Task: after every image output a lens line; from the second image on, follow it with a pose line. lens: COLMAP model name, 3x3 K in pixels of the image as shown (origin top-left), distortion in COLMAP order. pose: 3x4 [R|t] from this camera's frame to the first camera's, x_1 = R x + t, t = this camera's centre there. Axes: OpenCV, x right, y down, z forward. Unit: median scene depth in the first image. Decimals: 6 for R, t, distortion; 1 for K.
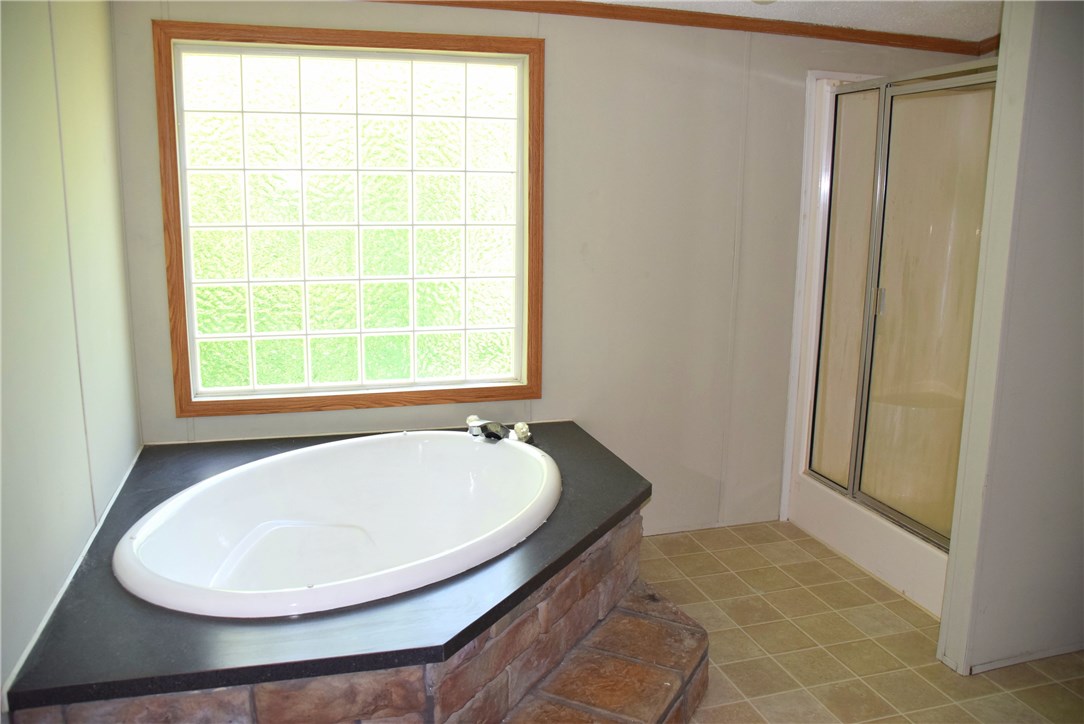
lens RADIAL K [[869.6, 0, 546.7], [0, 869.6, 368.2], [0, 0, 1]] dist [-0.160304, 0.133430]
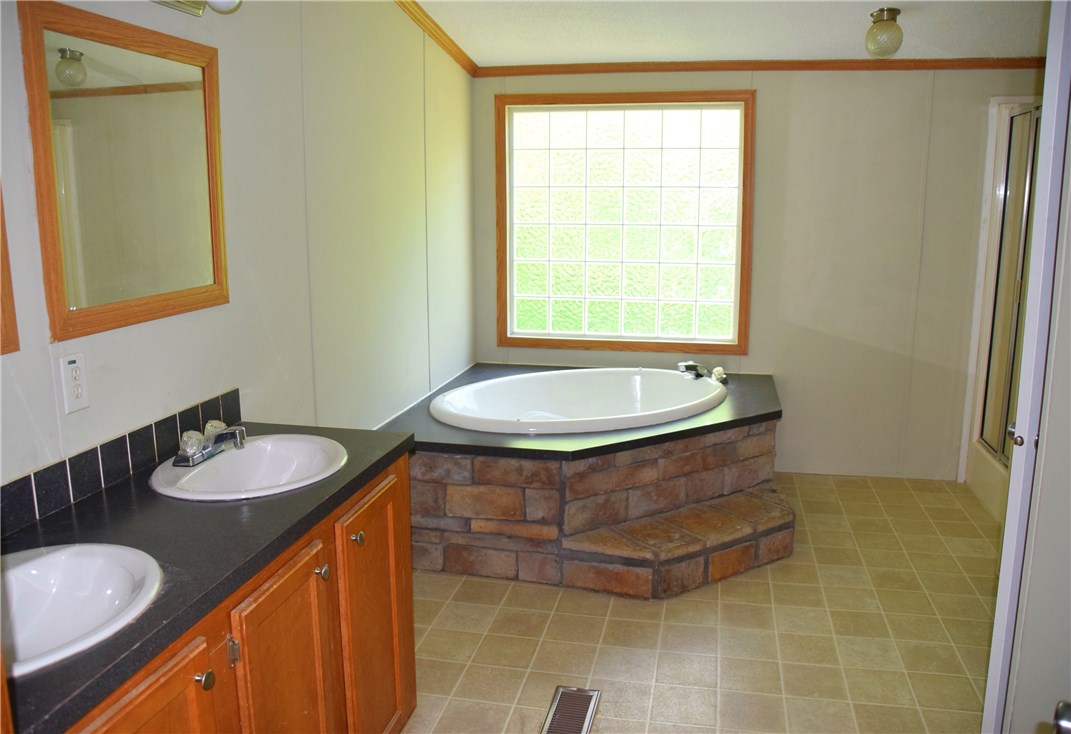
lens RADIAL K [[885.1, 0, 535.5], [0, 885.1, 367.0], [0, 0, 1]] dist [-0.080658, 0.012404]
pose [[0.877958, 0.076498, -0.472586, 0.396962], [-0.085043, 0.996372, 0.003293, 0.085537], [0.471123, 0.037299, 0.881279, -0.399496]]
